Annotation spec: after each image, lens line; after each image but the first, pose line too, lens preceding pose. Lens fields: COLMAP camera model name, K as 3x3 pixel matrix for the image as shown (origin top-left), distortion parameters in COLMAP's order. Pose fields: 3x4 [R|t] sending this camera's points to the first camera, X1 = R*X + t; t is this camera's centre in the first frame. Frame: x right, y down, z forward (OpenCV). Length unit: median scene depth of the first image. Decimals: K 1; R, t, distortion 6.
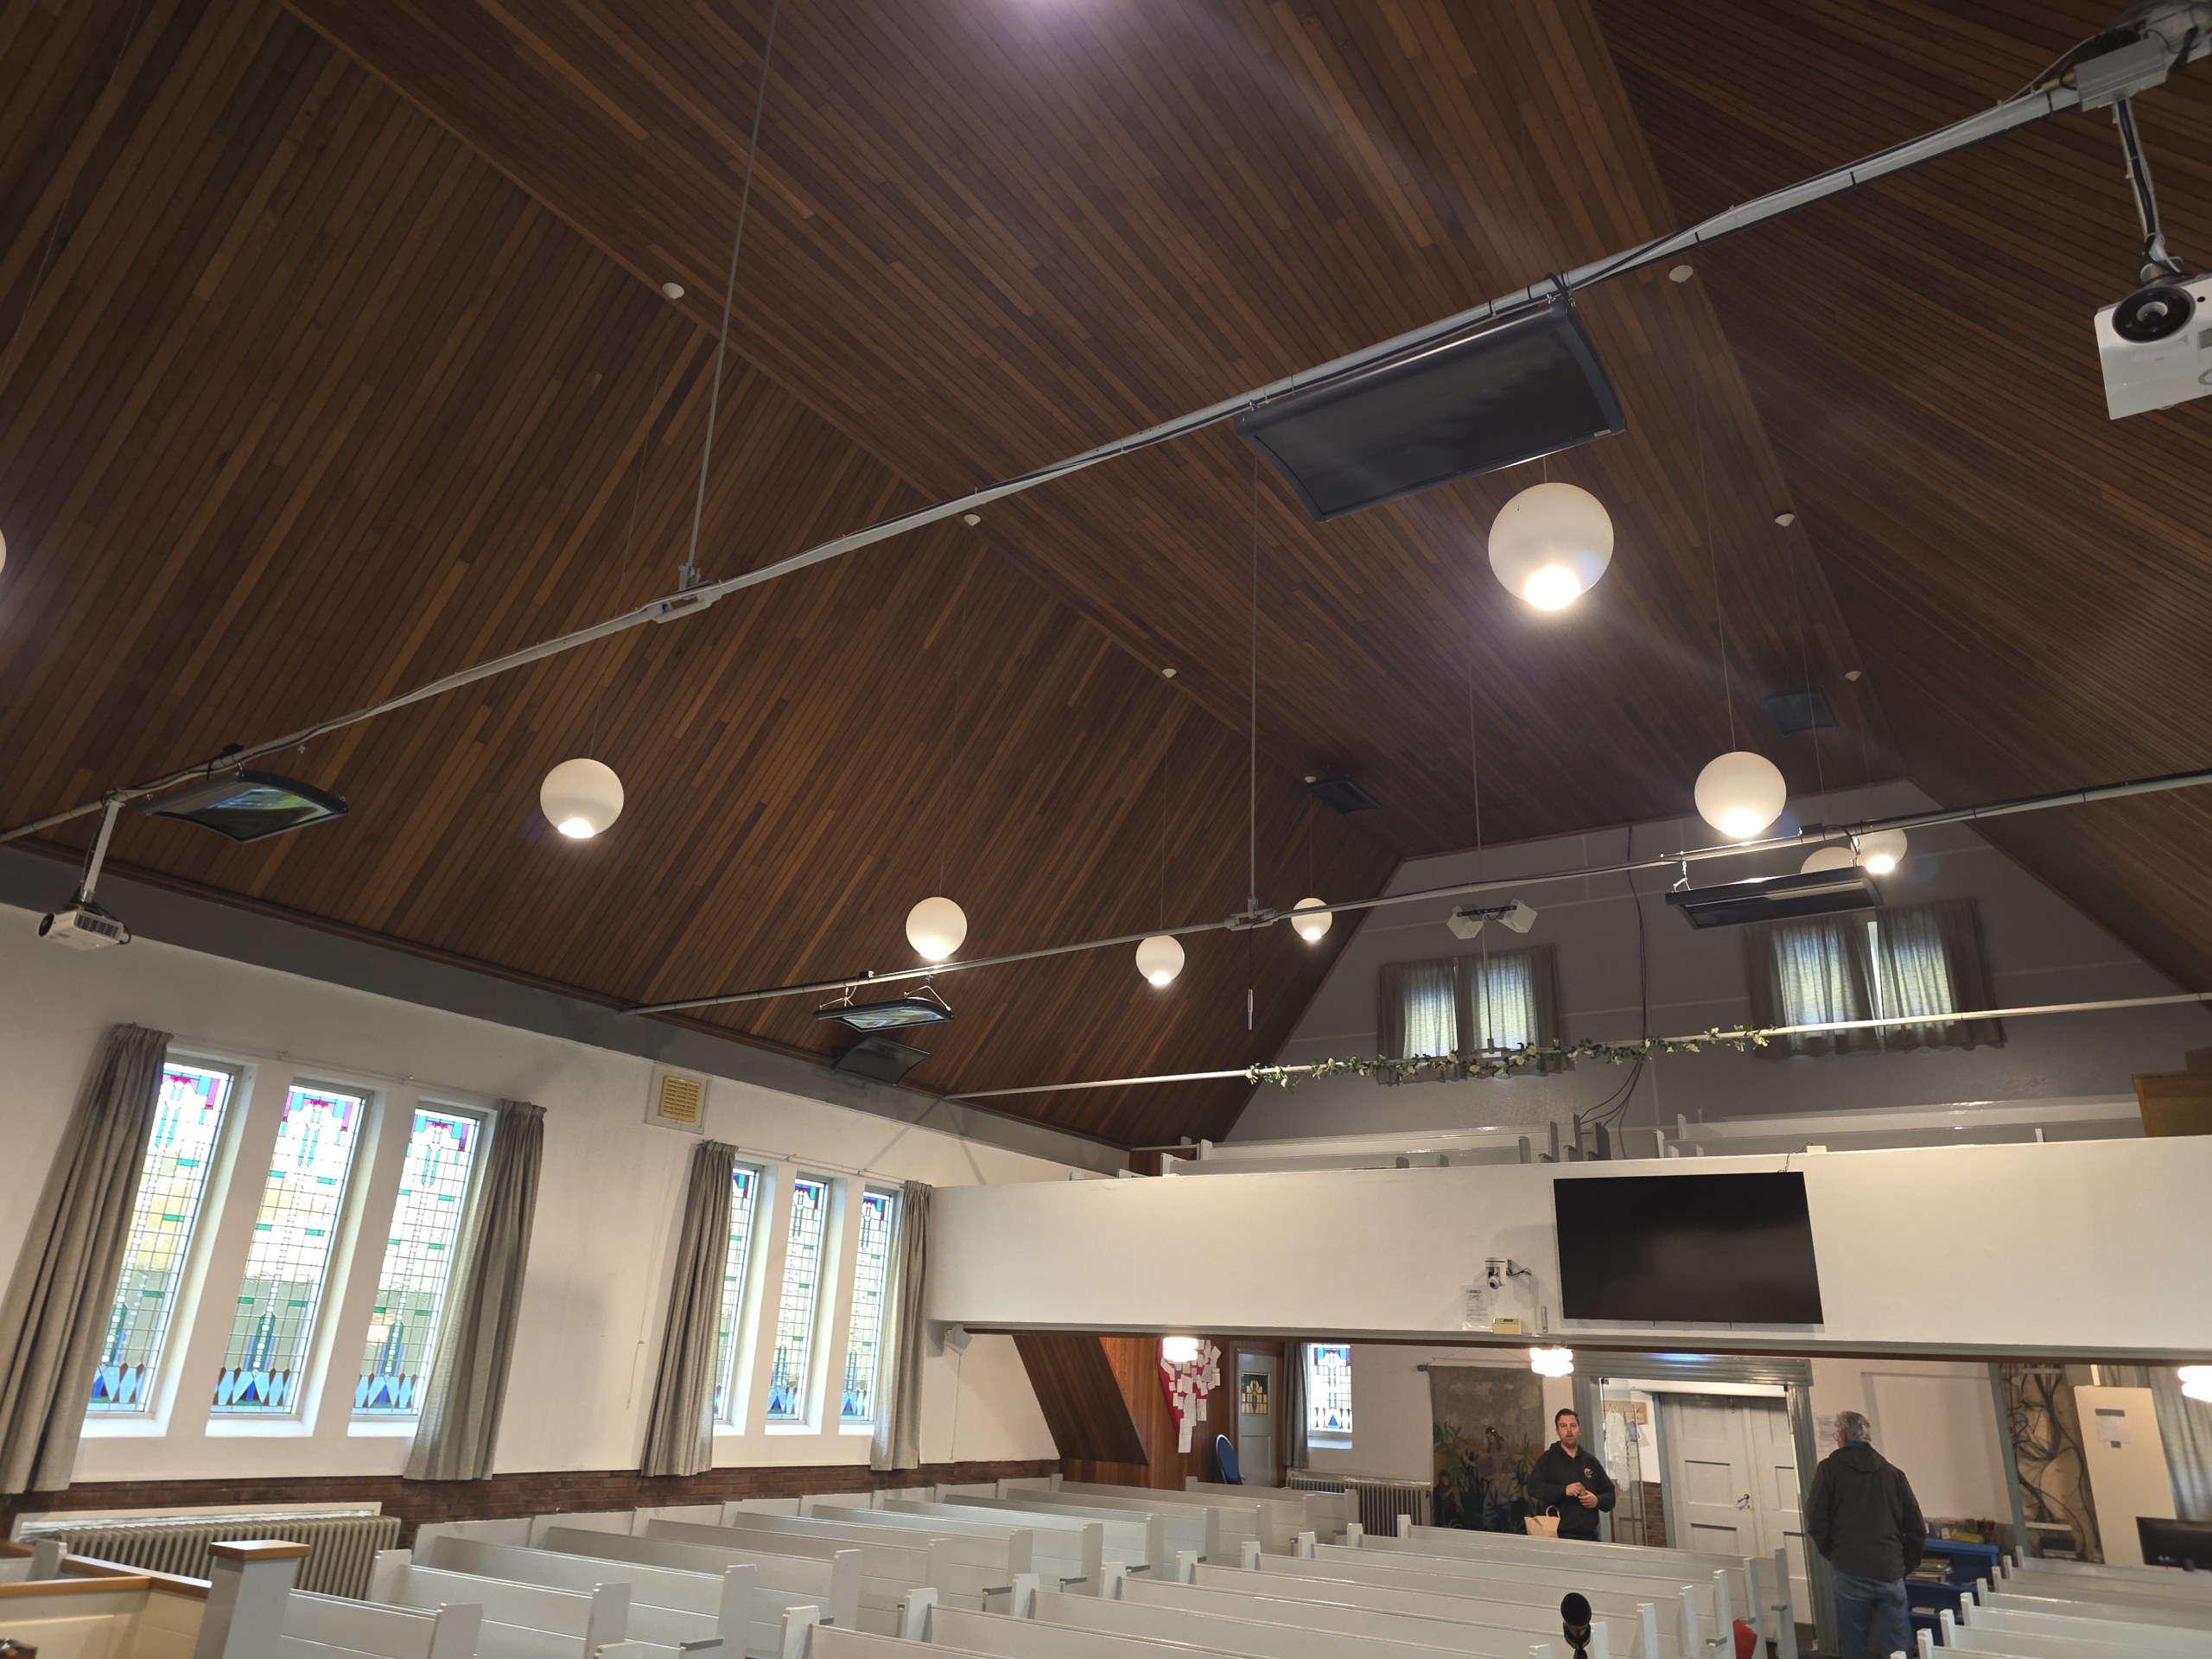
lens RADIAL K [[1483.0, 0, 1106.0], [0, 1483.0, 829.5], [0, 0, 1]] dist [0.021290, -0.001732]
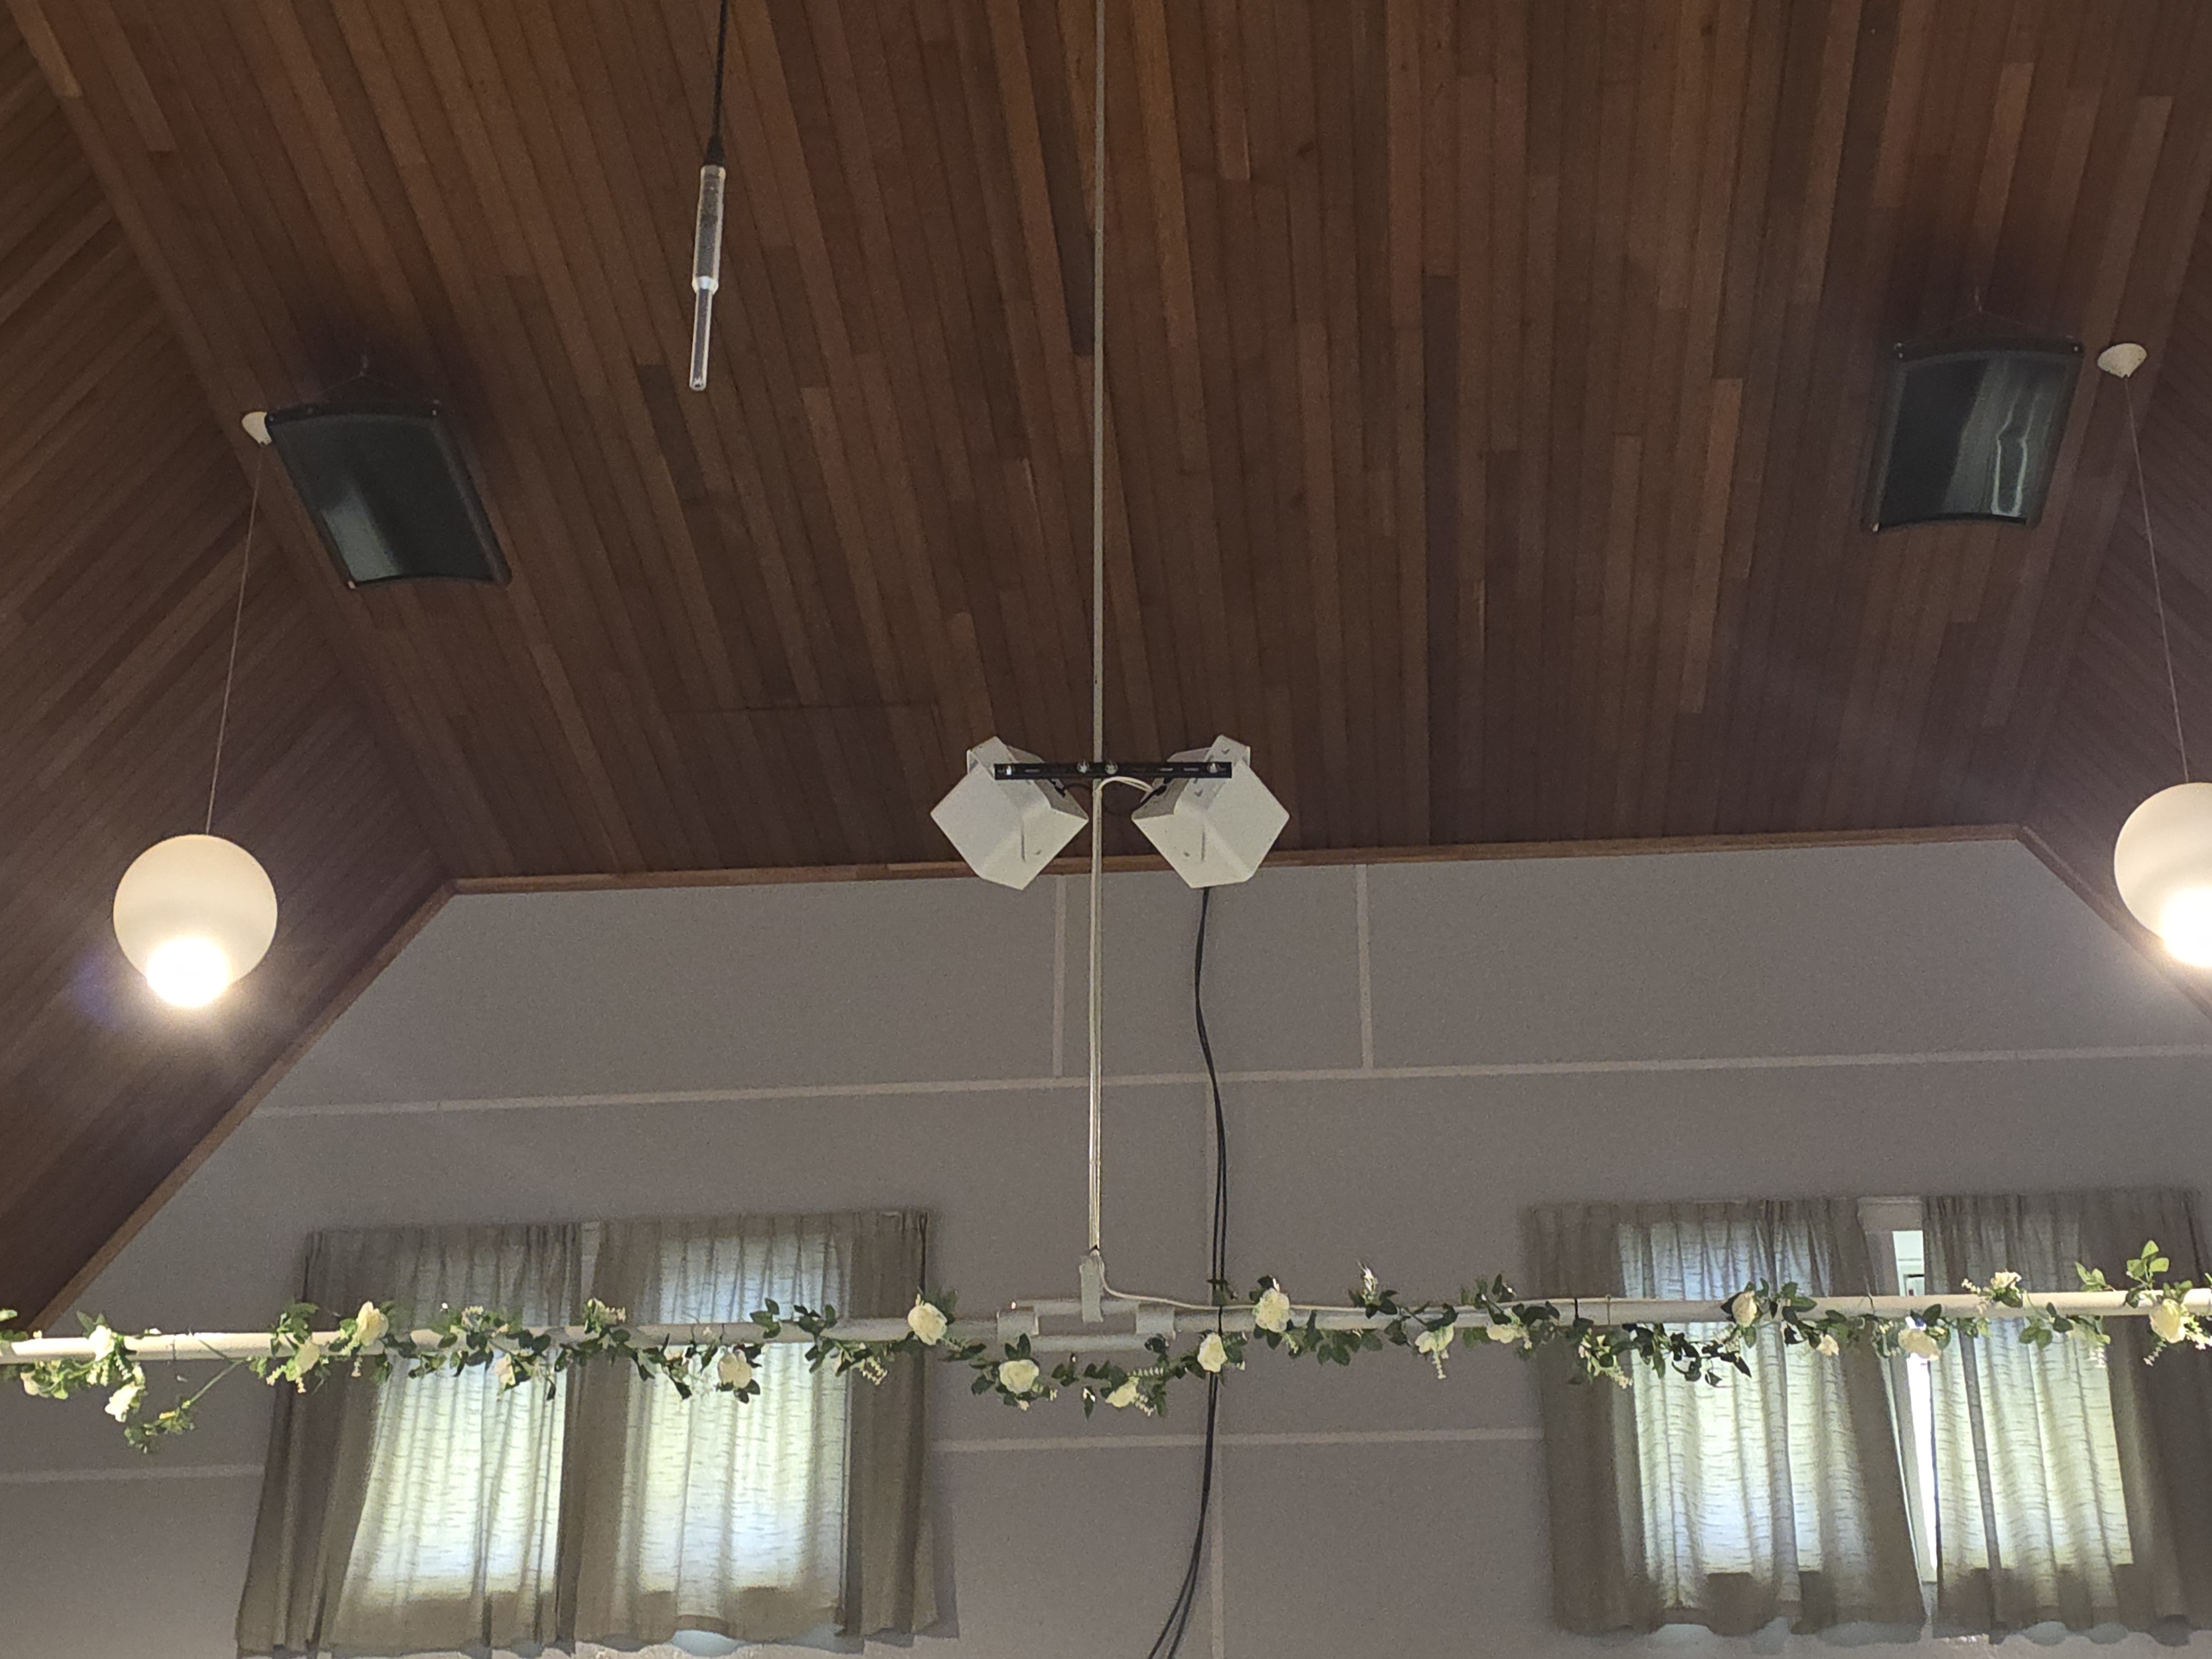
lens RADIAL K [[3729.9, 0, 1106.0], [0, 3729.9, 829.5], [0, 0, 1]] dist [0.164692, -0.126749]
pose [[0.877654, 0.193724, 0.438400, -0.013406], [-0.139304, 0.978293, -0.153416, 0.132495], [-0.458604, 0.073575, 0.885589, 0.369480]]
